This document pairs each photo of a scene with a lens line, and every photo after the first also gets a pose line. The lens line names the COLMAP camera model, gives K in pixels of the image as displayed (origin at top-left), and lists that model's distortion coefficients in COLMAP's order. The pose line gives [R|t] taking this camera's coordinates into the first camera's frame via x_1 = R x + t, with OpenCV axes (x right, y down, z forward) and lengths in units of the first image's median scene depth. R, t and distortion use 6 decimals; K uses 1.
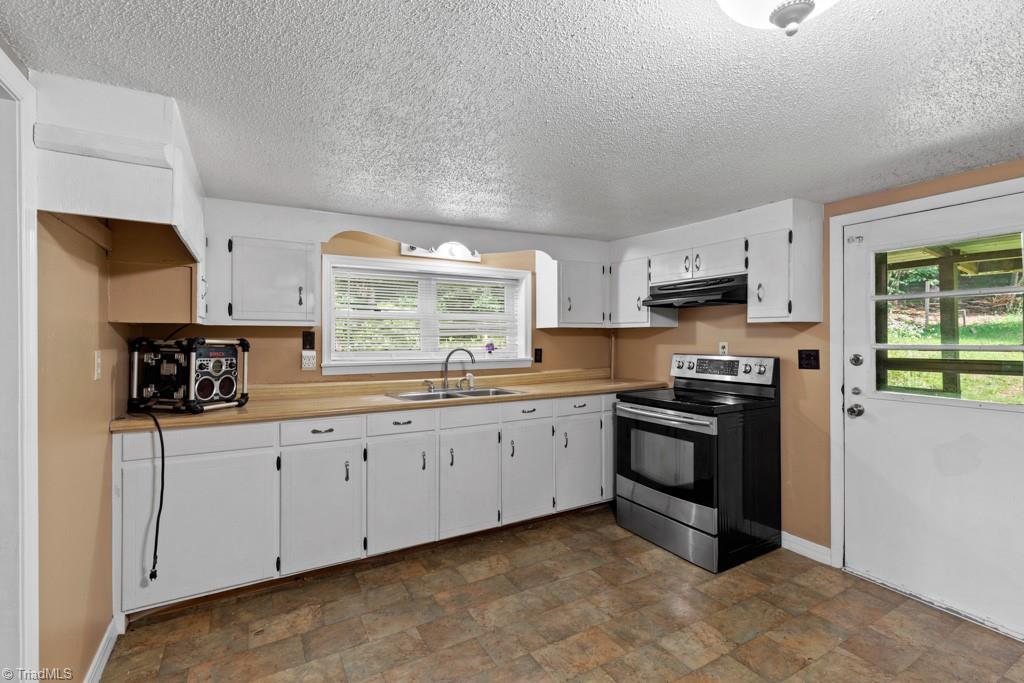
lens RADIAL K [[463.0, 0, 515.1], [0, 463.0, 339.2], [0, 0, 1]] dist [0.006231, 0.000024]
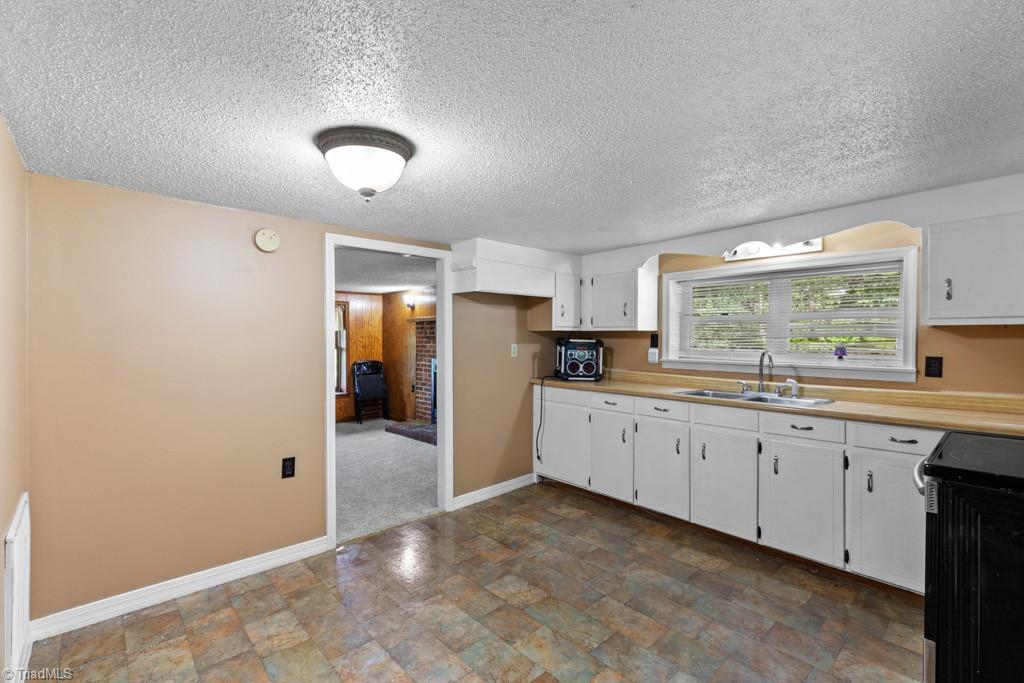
lens RADIAL K [[463.0, 0, 511.7], [0, 463.0, 338.7], [0, 0, 1]] dist [0.006231, 0.000024]
pose [[0.211706, 0.008321, -0.977298, 0.867421], [-0.005158, 0.999959, 0.007397, -0.012393], [0.977320, 0.003475, 0.211740, 0.359521]]
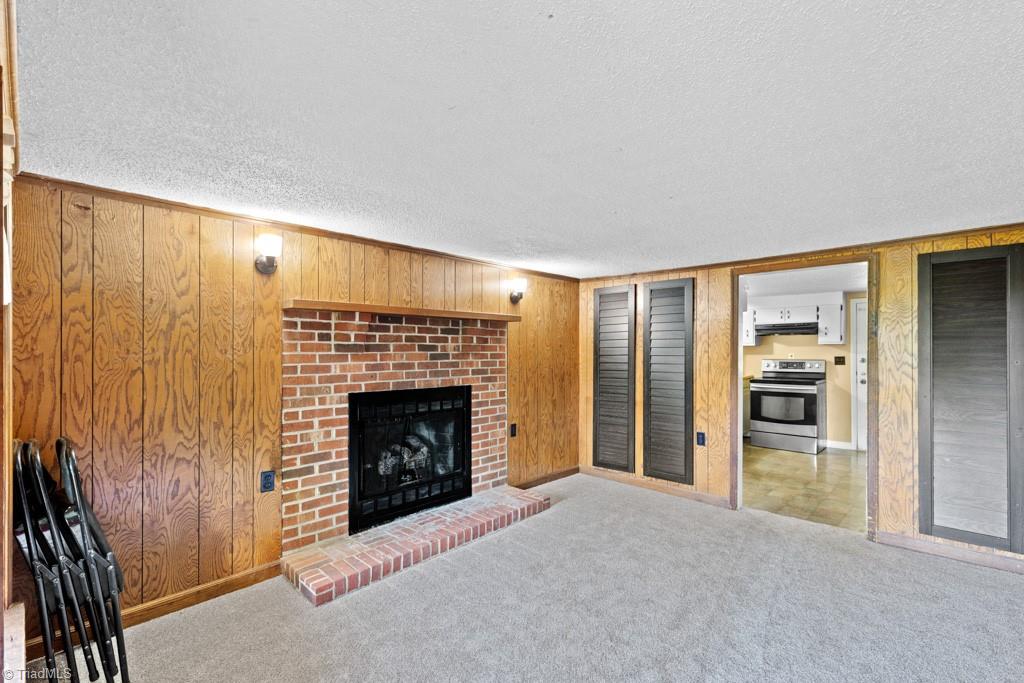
lens RADIAL K [[463.0, 0, 510.4], [0, 463.0, 348.8], [0, 0, 1]] dist [0.006231, 0.000024]
pose [[0.957517, 0.005637, 0.288323, -7.870017], [-0.001793, 0.999906, -0.013593, 0.097582], [-0.288373, 0.012498, 0.957437, -3.553815]]
